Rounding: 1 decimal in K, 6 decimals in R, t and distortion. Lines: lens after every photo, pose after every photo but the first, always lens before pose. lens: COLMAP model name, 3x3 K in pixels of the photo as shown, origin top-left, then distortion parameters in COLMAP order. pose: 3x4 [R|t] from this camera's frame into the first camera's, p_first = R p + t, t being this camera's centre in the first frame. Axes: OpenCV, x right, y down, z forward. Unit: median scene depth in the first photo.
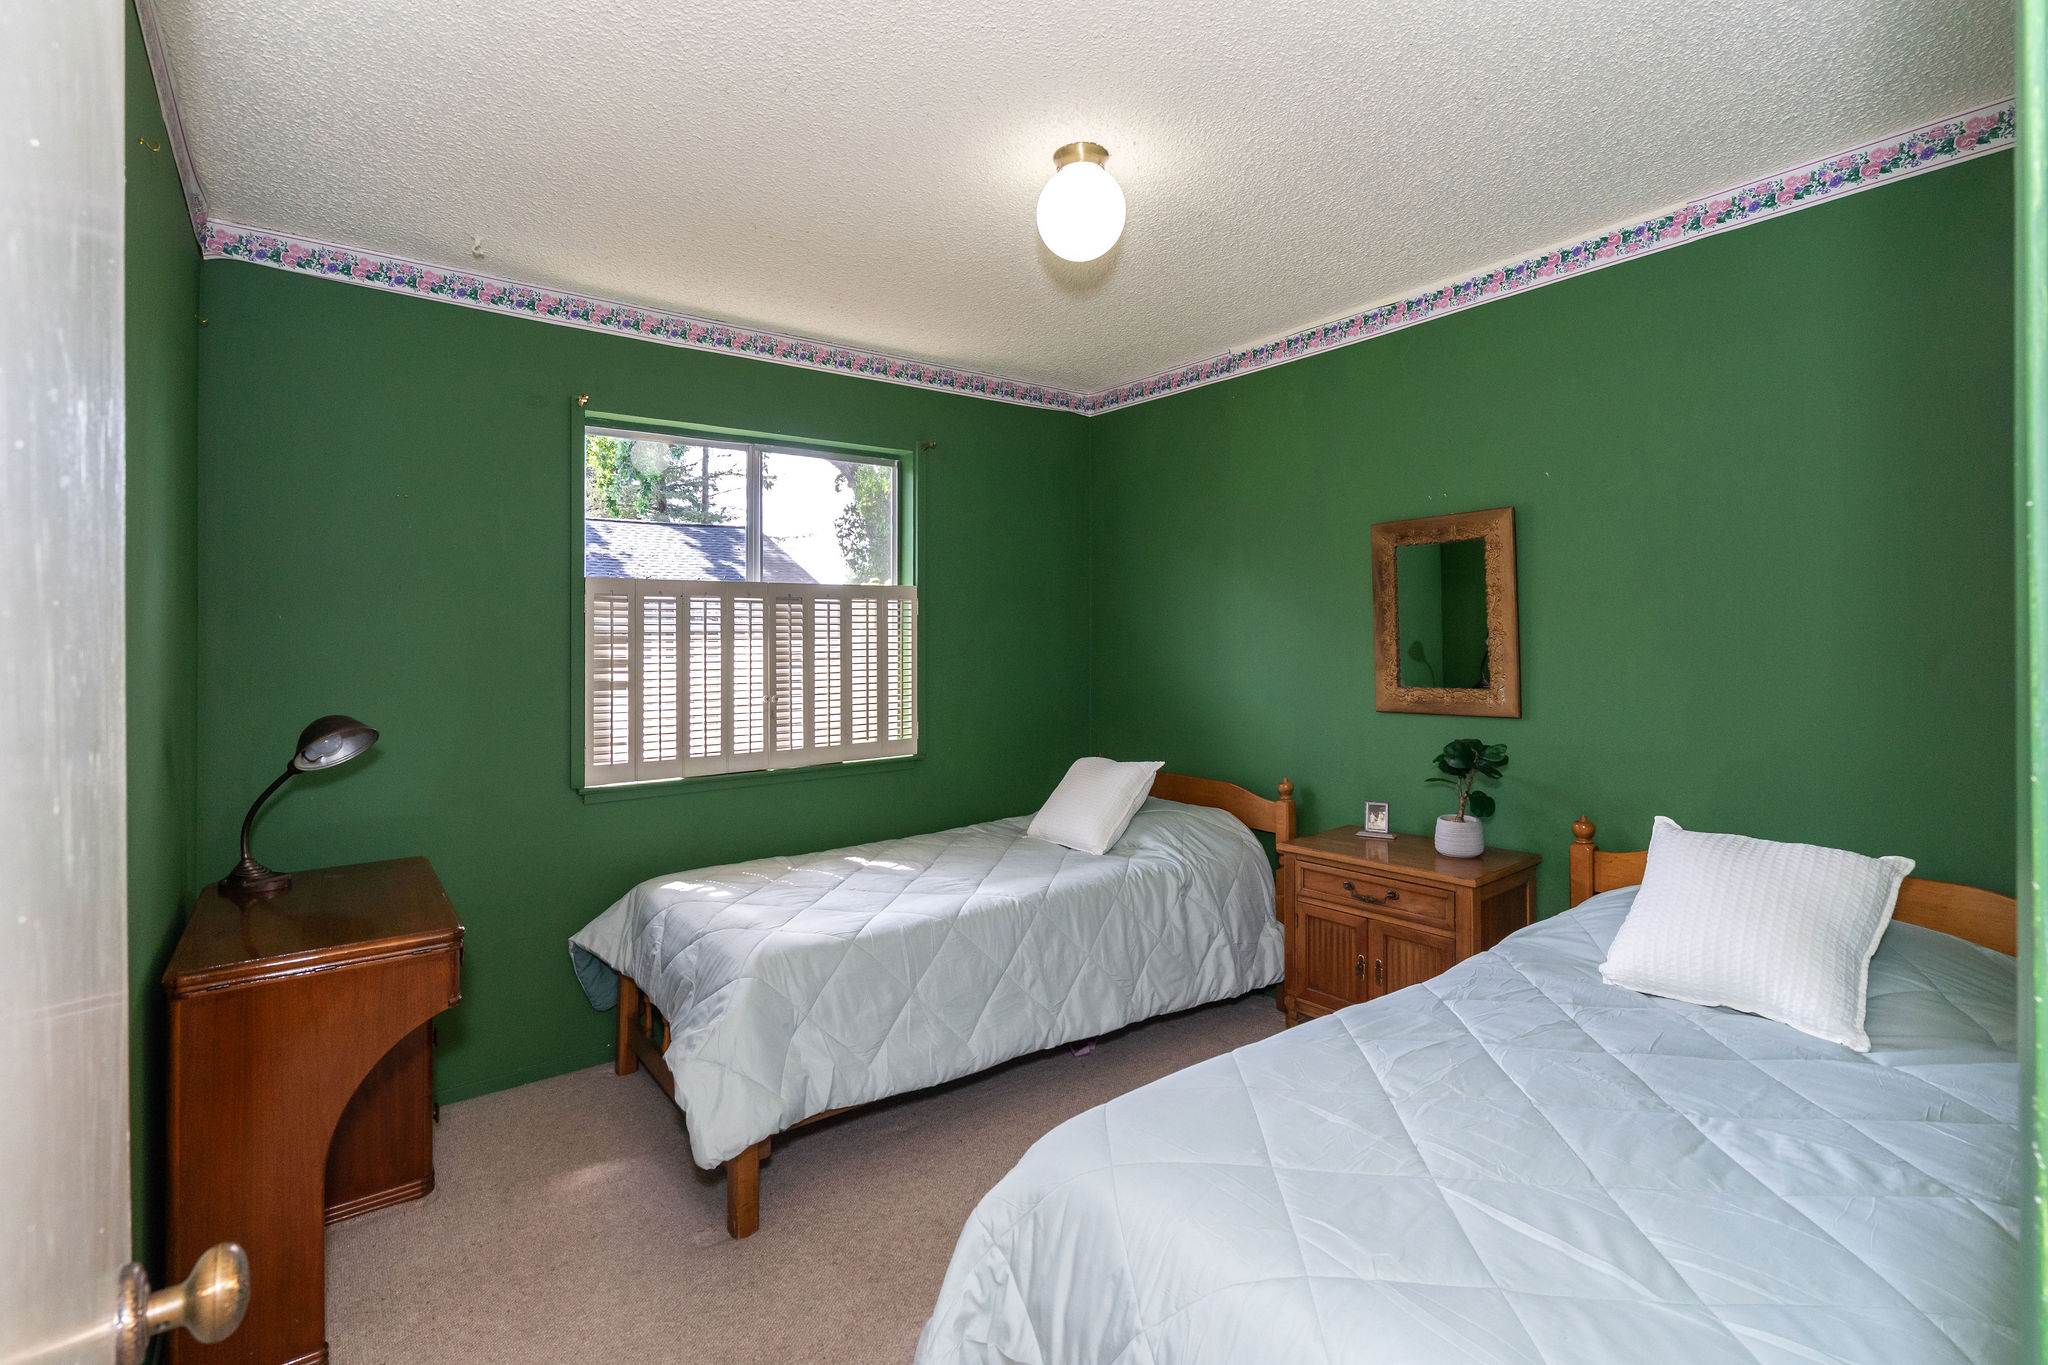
lens RADIAL K [[937.7, 0, 1018.2], [0, 937.7, 665.6], [0, 0, 1]] dist [-0.000952, 0.001450]
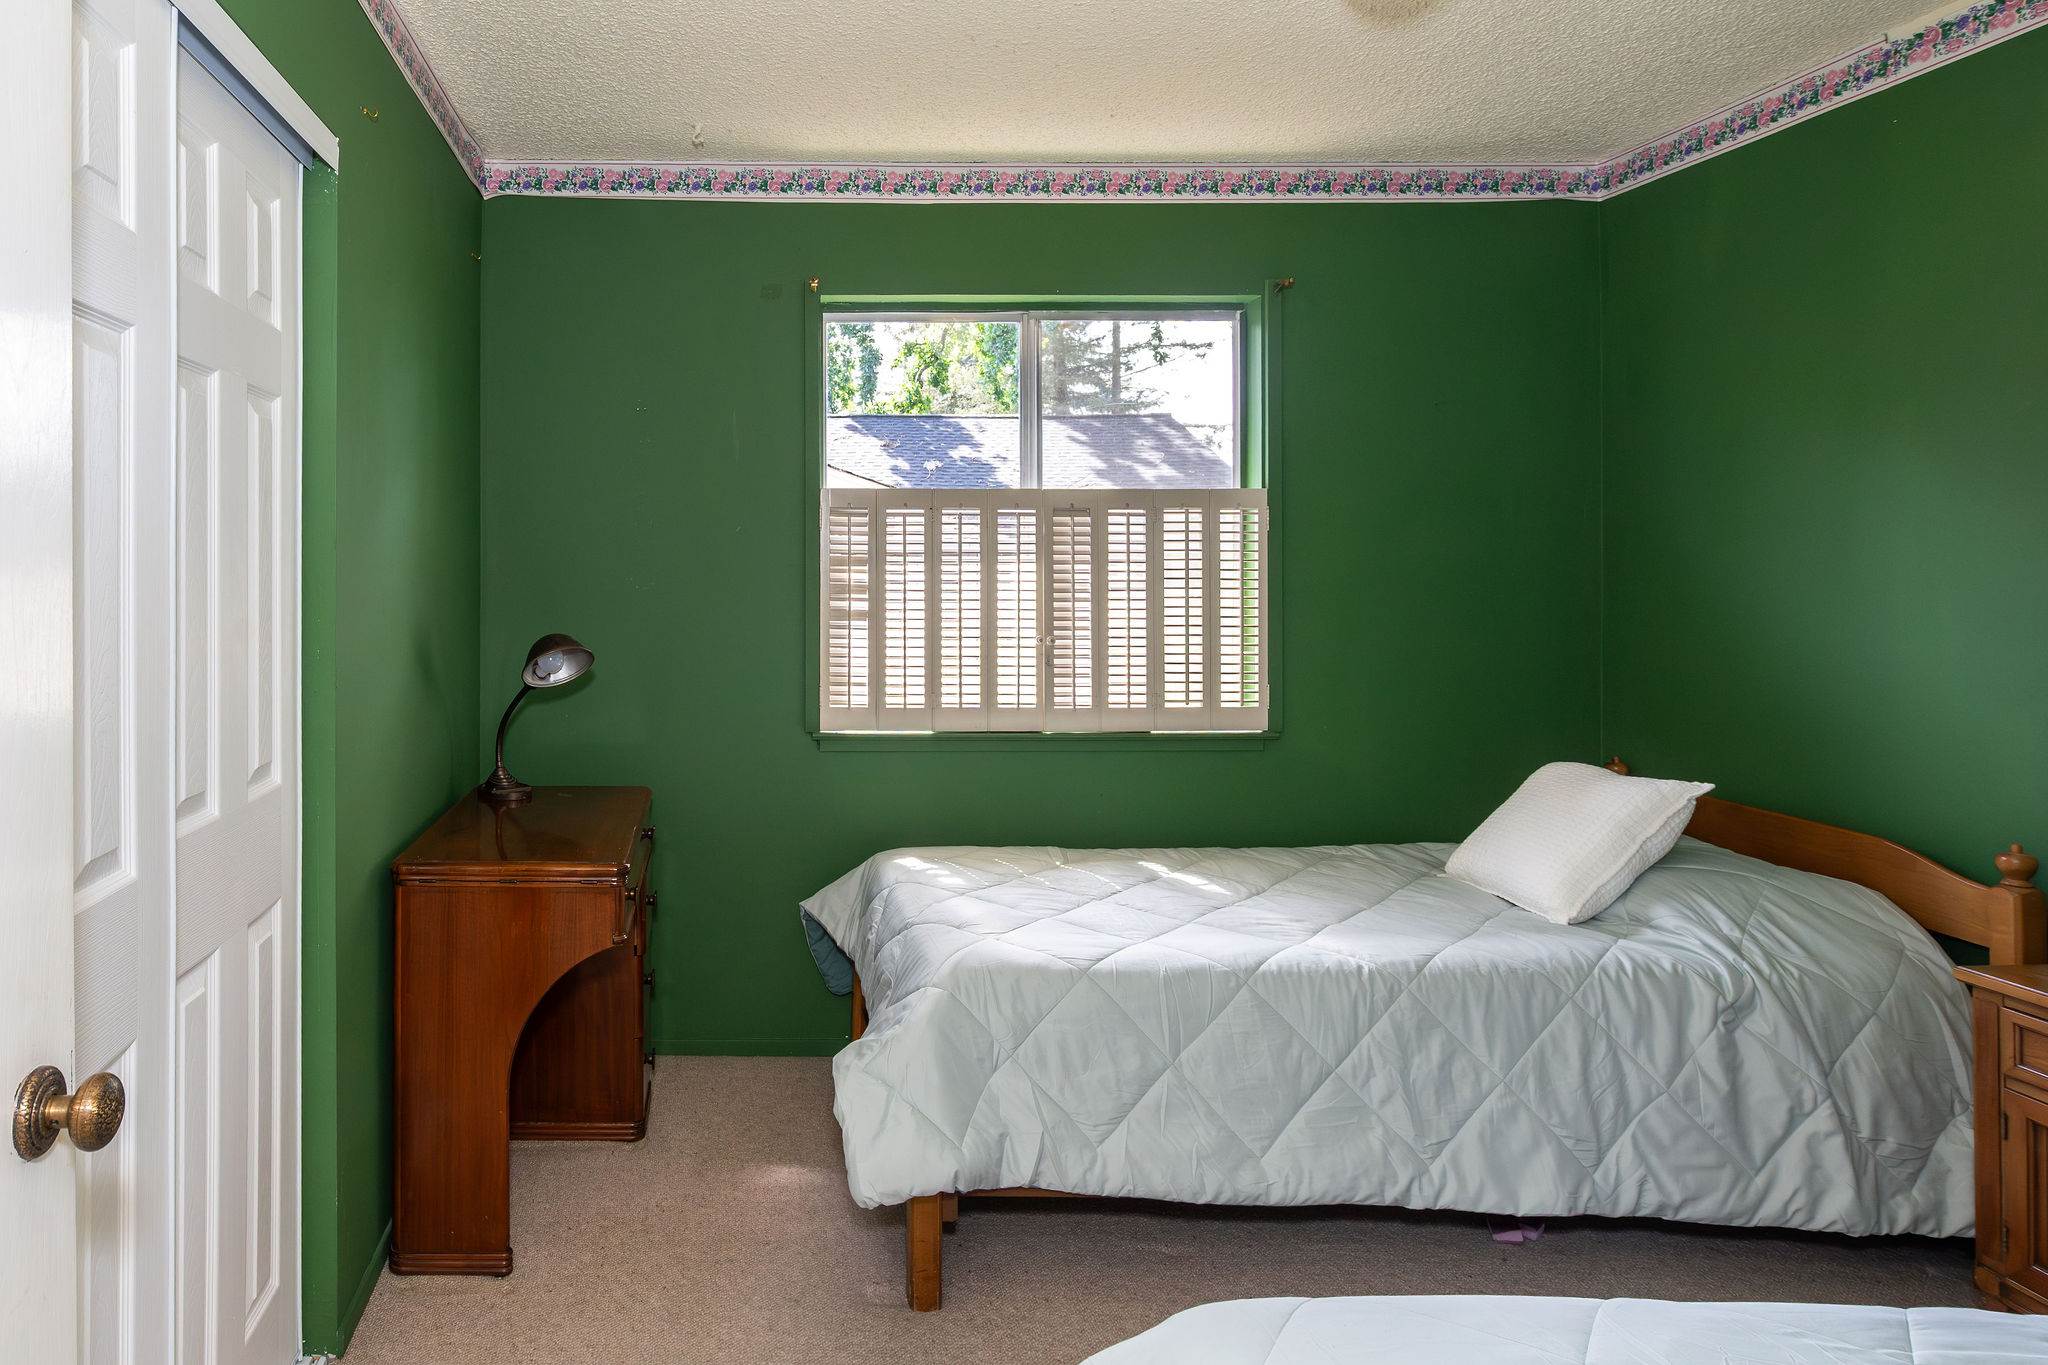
lens RADIAL K [[1301.0, 0, 1023.0], [0, 1301.0, 596.4], [0, 0, 1]] dist [-0.002983, 0.006518]
pose [[0.798067, 0.026163, -0.602001, 0.364047], [-0.027682, 0.999594, 0.006745, -0.007241], [0.601933, 0.011282, 0.798467, 0.136706]]
